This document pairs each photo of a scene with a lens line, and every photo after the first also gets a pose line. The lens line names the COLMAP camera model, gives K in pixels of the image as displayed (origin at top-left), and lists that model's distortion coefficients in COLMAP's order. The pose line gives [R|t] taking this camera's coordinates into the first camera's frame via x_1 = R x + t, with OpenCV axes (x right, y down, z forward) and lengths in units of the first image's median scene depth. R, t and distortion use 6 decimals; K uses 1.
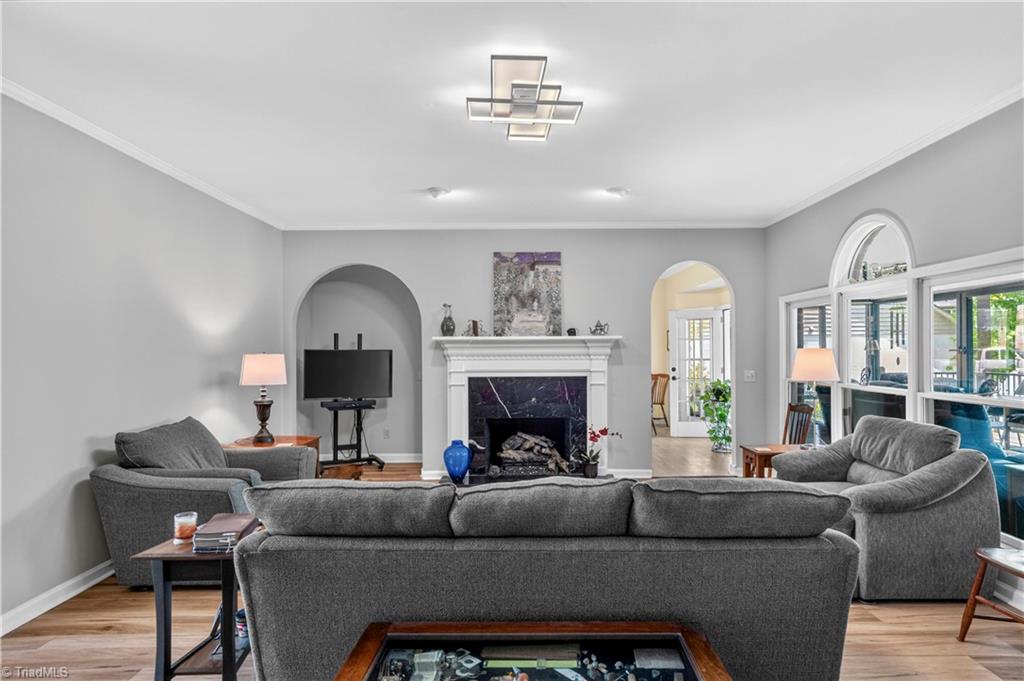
lens RADIAL K [[543.9, 0, 497.1], [0, 543.9, 355.0], [0, 0, 1]] dist [-0.000597, -0.000072]
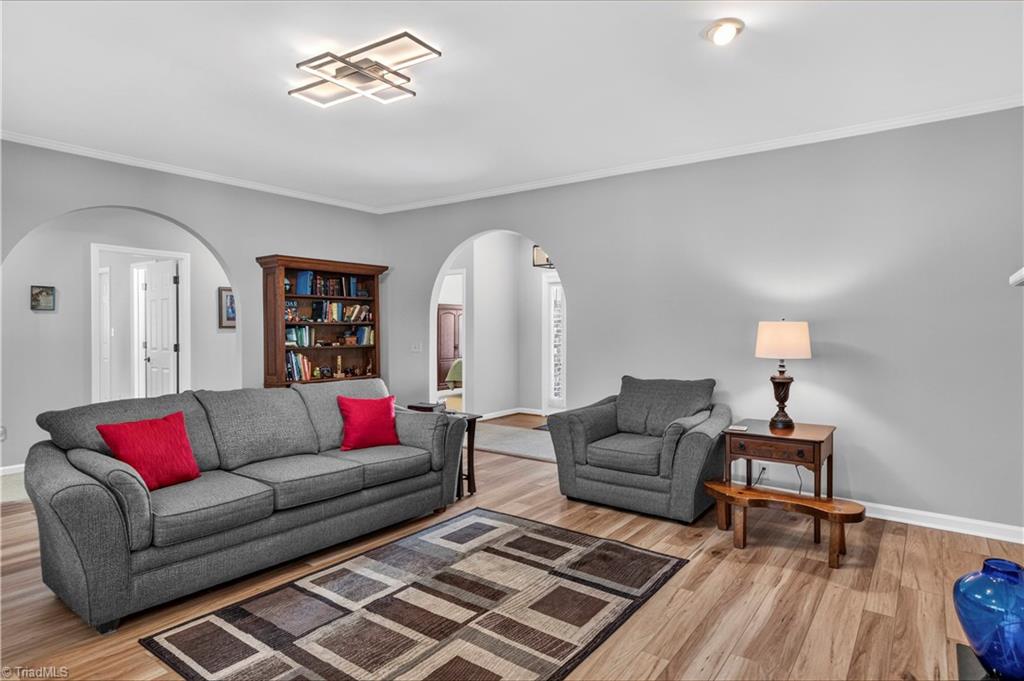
lens RADIAL K [[564.2, 0, 531.6], [0, 564.2, 346.5], [0, 0, 1]] dist [0.001276, -0.001376]
pose [[-0.595308, 0.025507, -0.803093, 0.358232], [-0.002572, 0.999430, 0.033649, 0.006783], [0.803493, 0.022097, -0.594903, 0.898405]]
